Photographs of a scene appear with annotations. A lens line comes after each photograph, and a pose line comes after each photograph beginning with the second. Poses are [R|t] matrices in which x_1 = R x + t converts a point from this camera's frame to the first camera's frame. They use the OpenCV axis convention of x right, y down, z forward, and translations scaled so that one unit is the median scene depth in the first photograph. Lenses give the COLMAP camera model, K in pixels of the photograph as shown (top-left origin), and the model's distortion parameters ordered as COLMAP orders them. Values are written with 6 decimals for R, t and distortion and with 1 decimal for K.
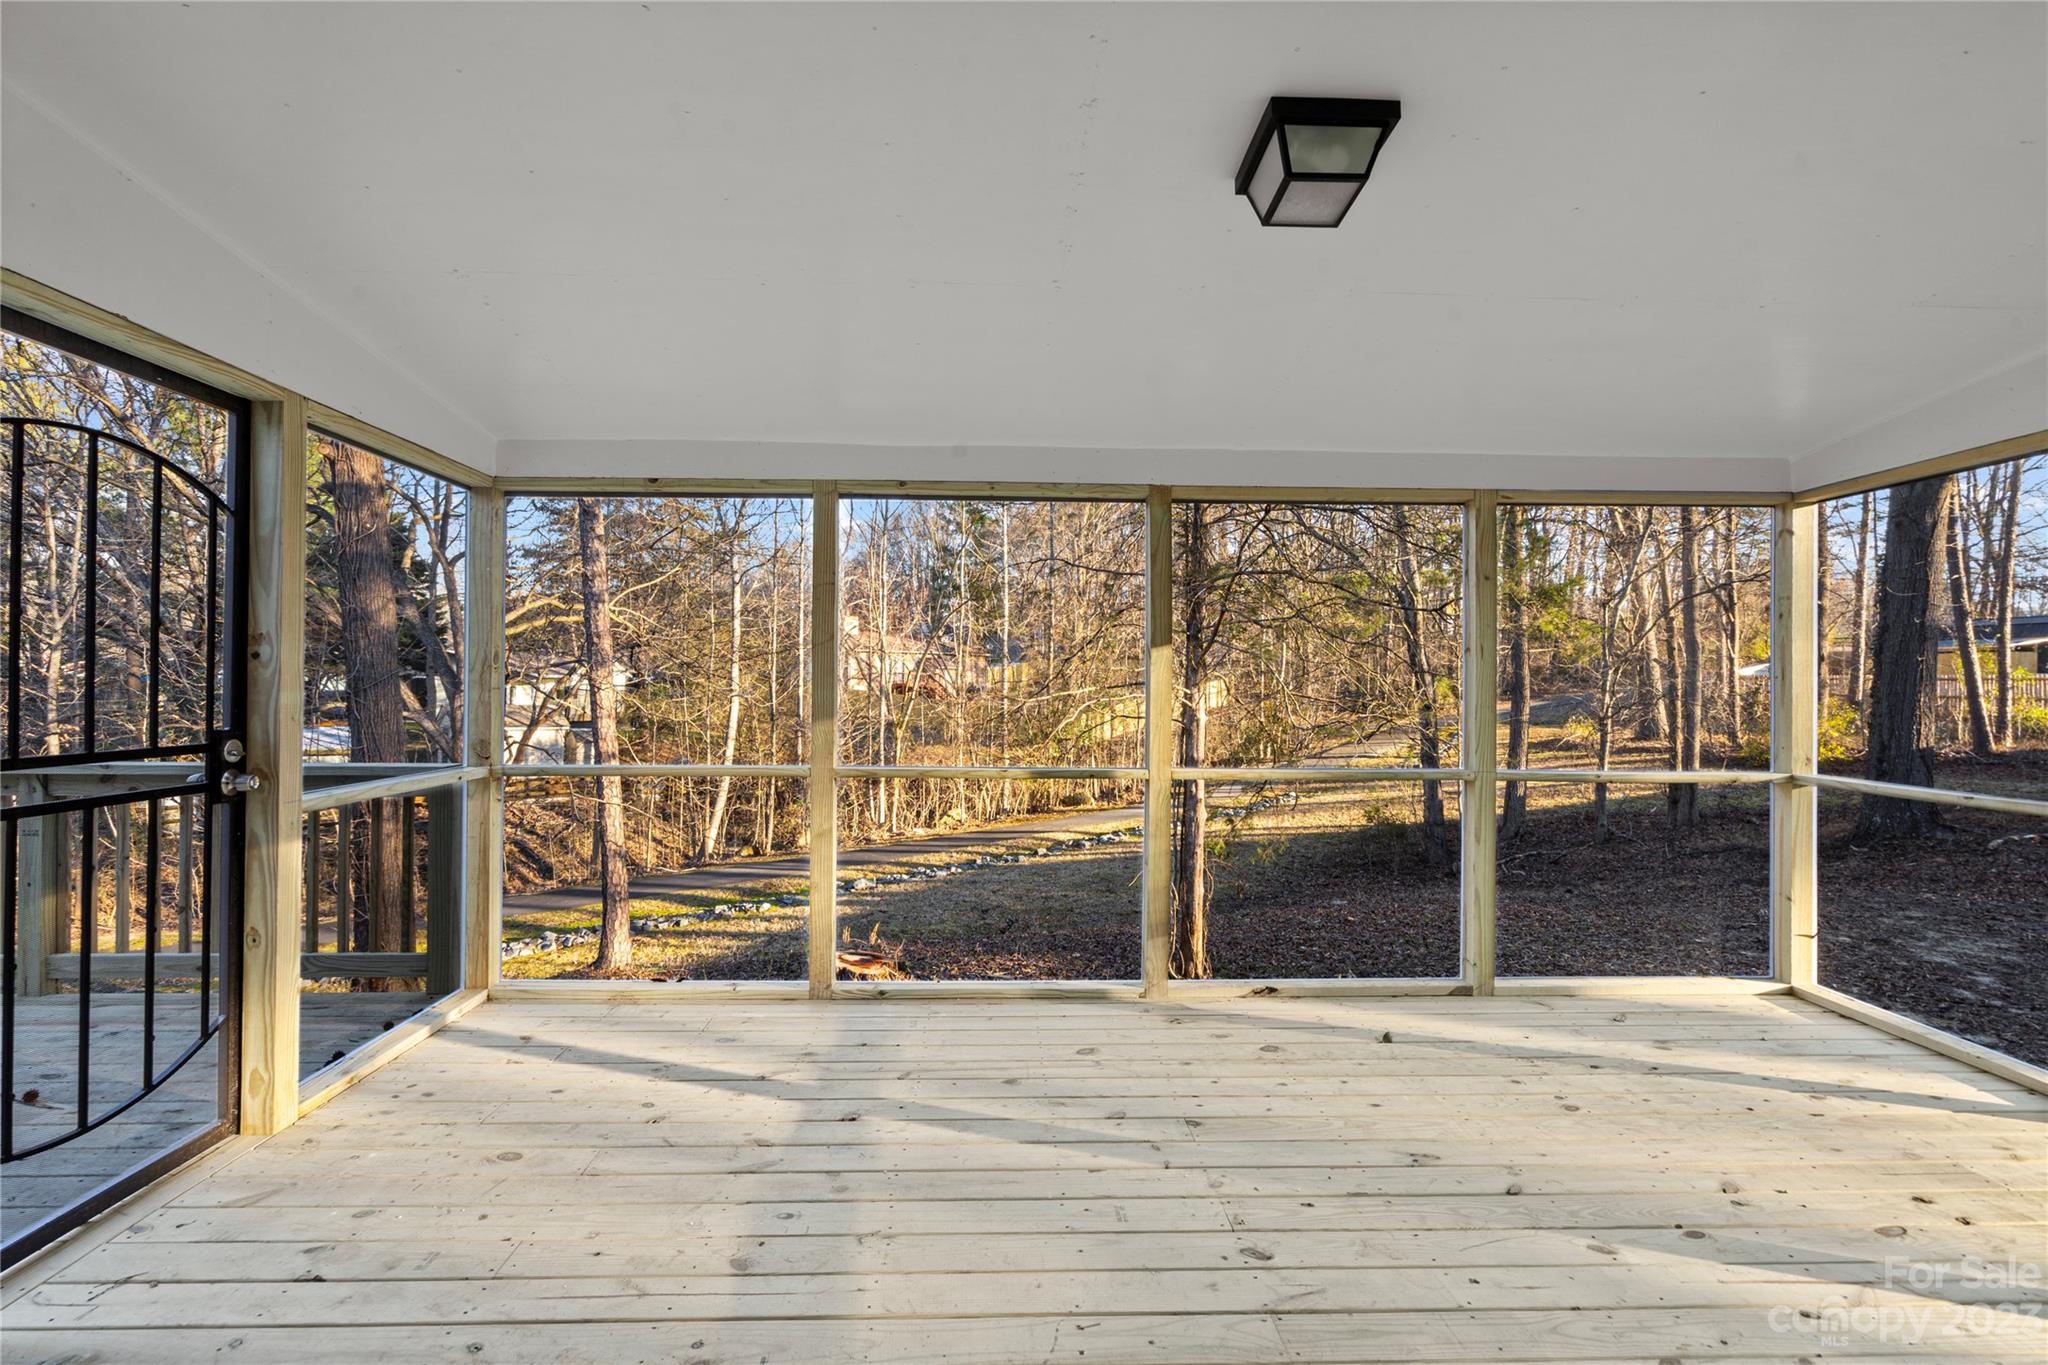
lens RADIAL K [[950.9, 0, 1012.6], [0, 950.9, 688.4], [0, 0, 1]] dist [-0.000495, -0.000309]
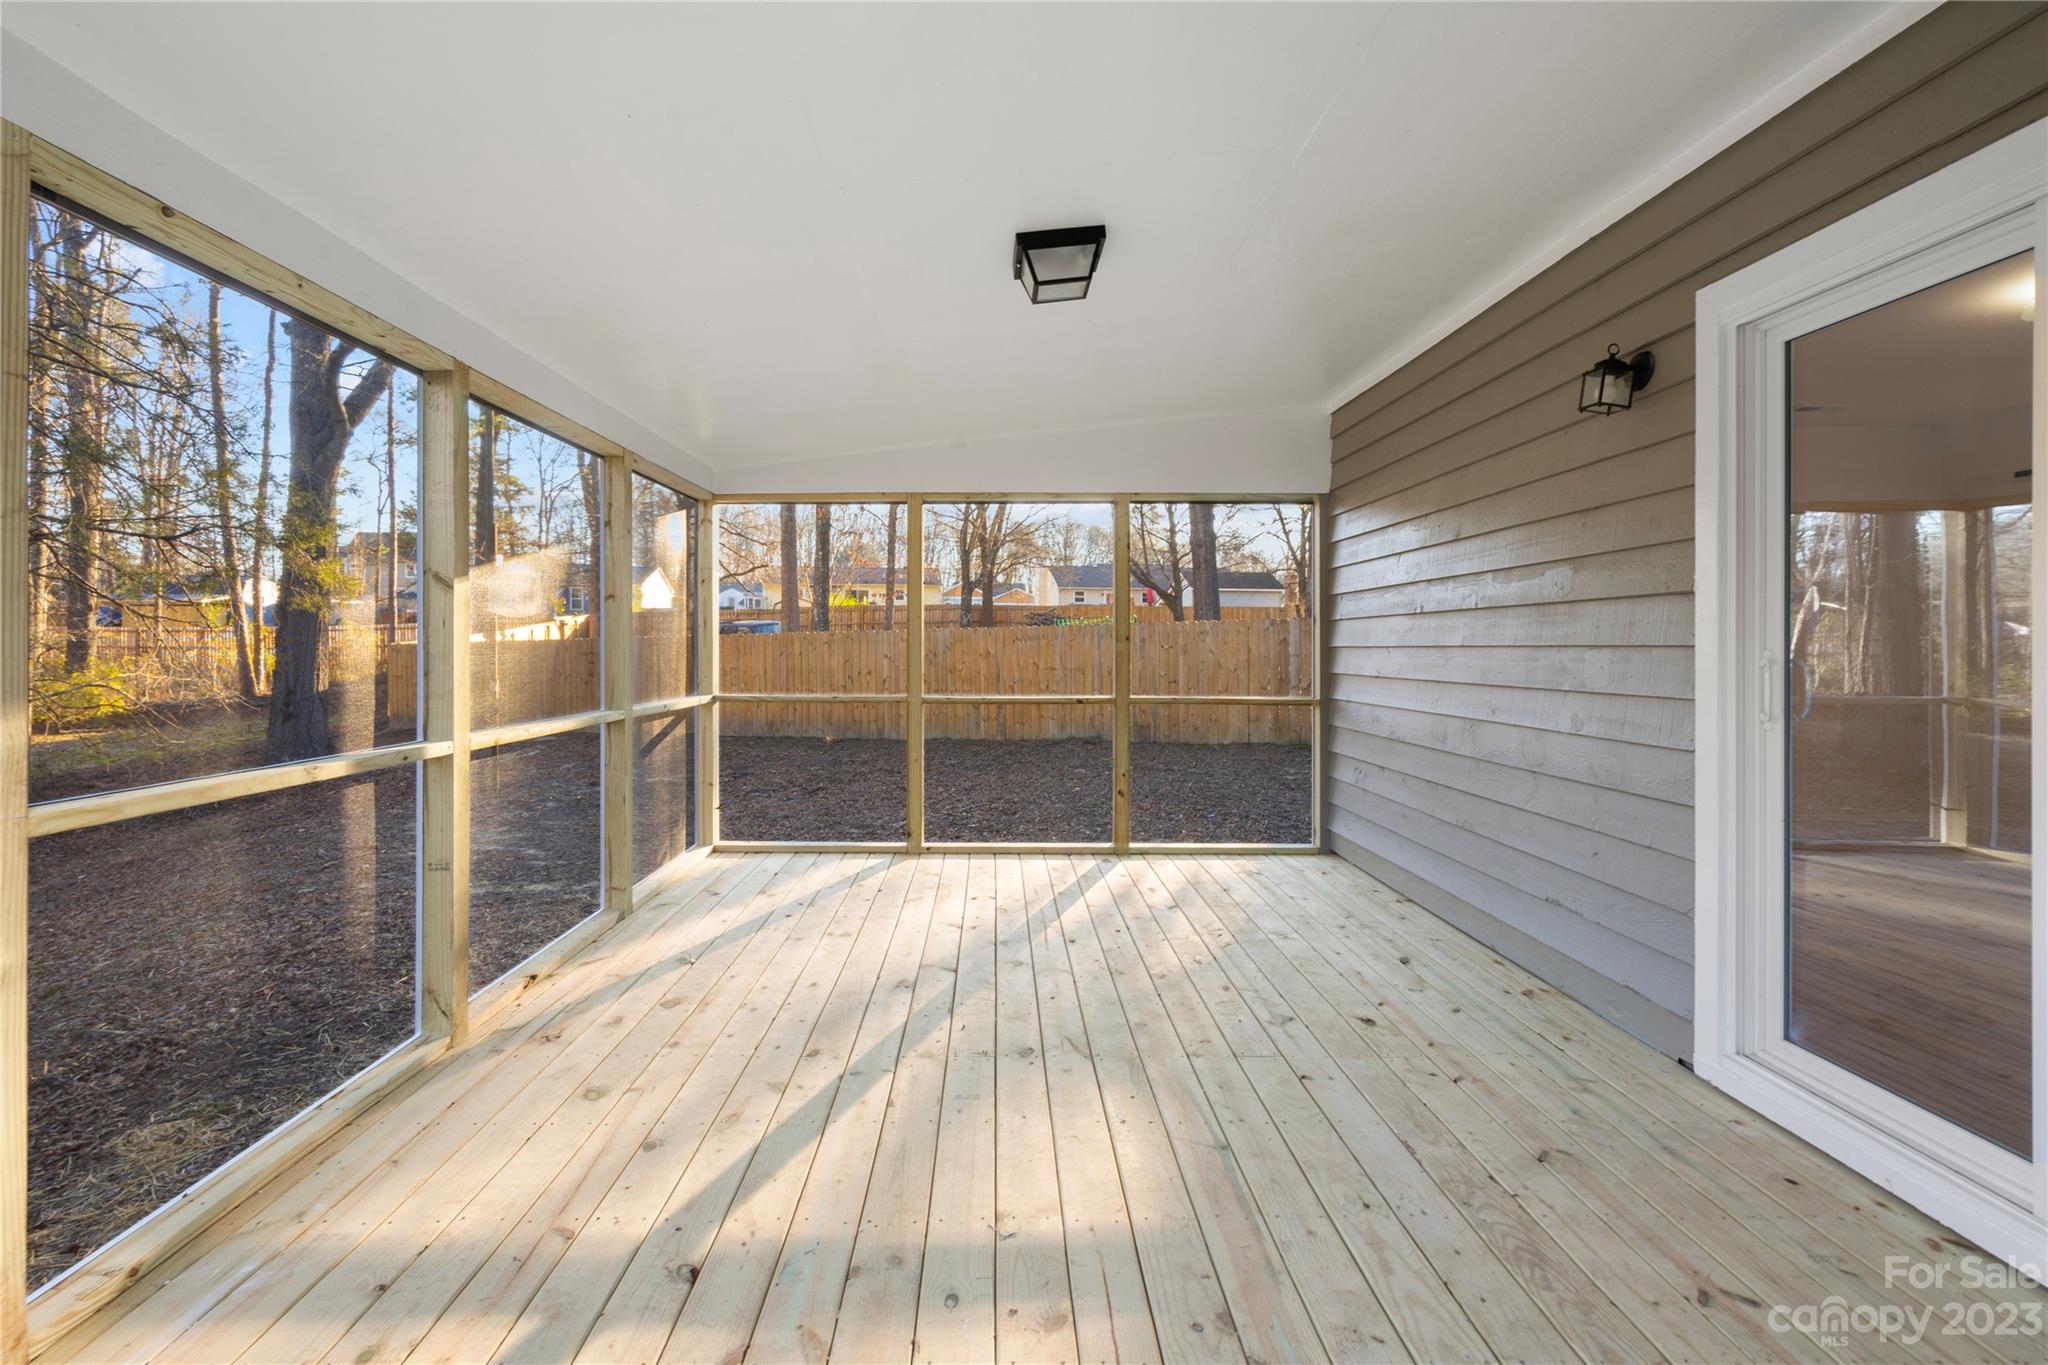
lens RADIAL K [[957.3, 0, 1012.8], [0, 957.3, 672.8], [0, 0, 1]] dist [-0.001113, -0.000435]
pose [[0.016552, -0.039259, 0.999092, -0.520285], [0.006425, 0.999212, 0.039158, 0.006219], [-0.999842, 0.005771, 0.016791, 0.486750]]
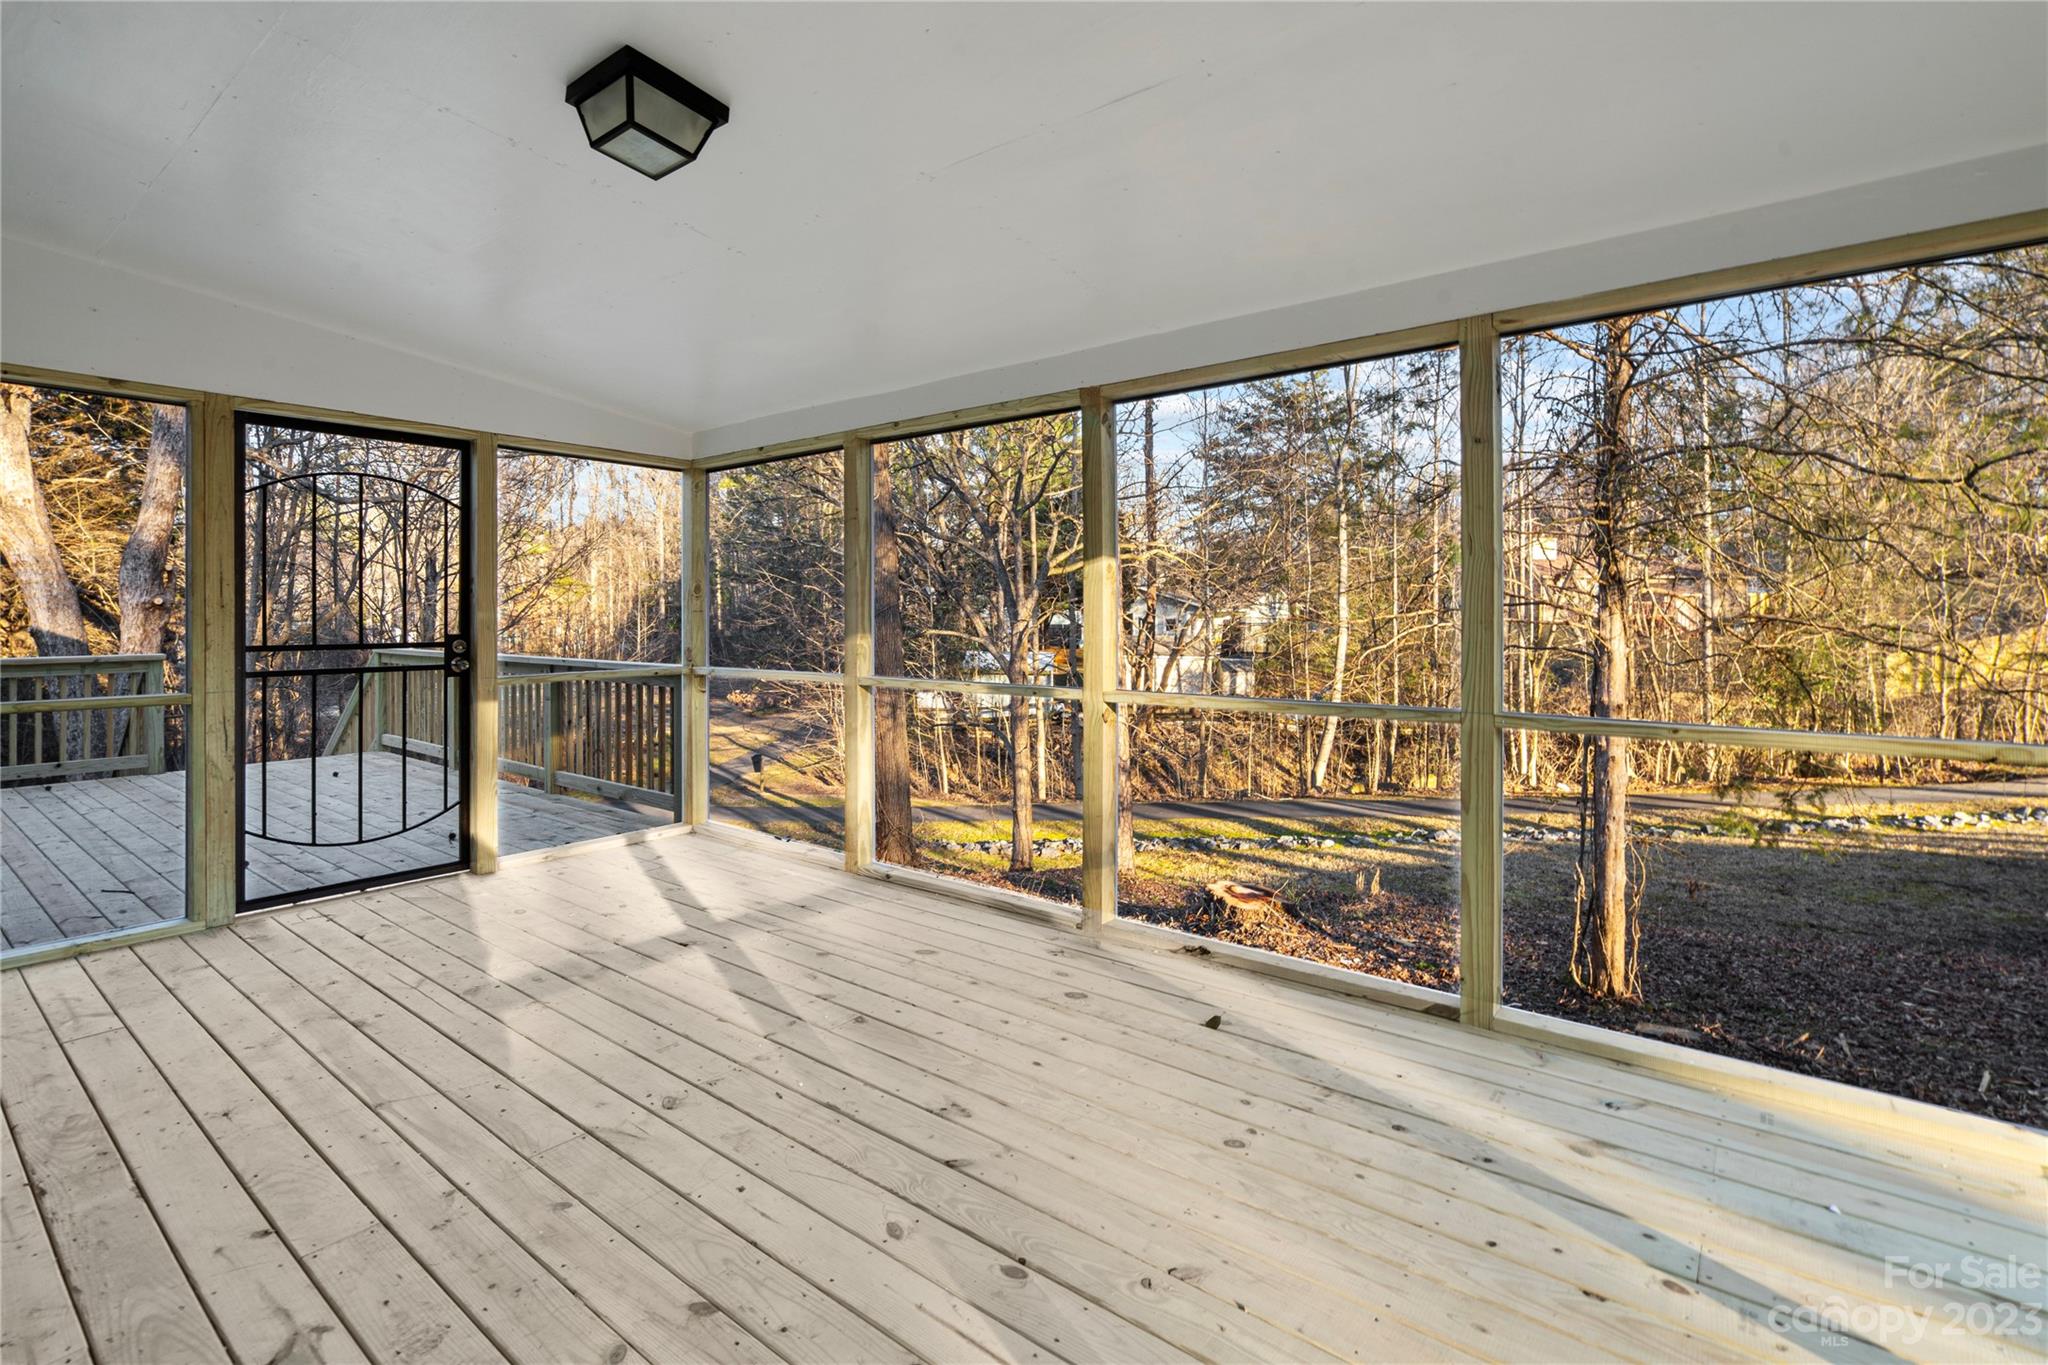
lens RADIAL K [[964.5, 0, 1011.3], [0, 964.5, 621.8], [0, 0, 1]] dist [-0.001501, 0.000192]
pose [[0.755495, -0.003695, -0.655144, 0.637484], [0.003487, 0.999993, -0.001619, 0.016920], [0.655146, -0.001061, 0.755502, 0.200668]]
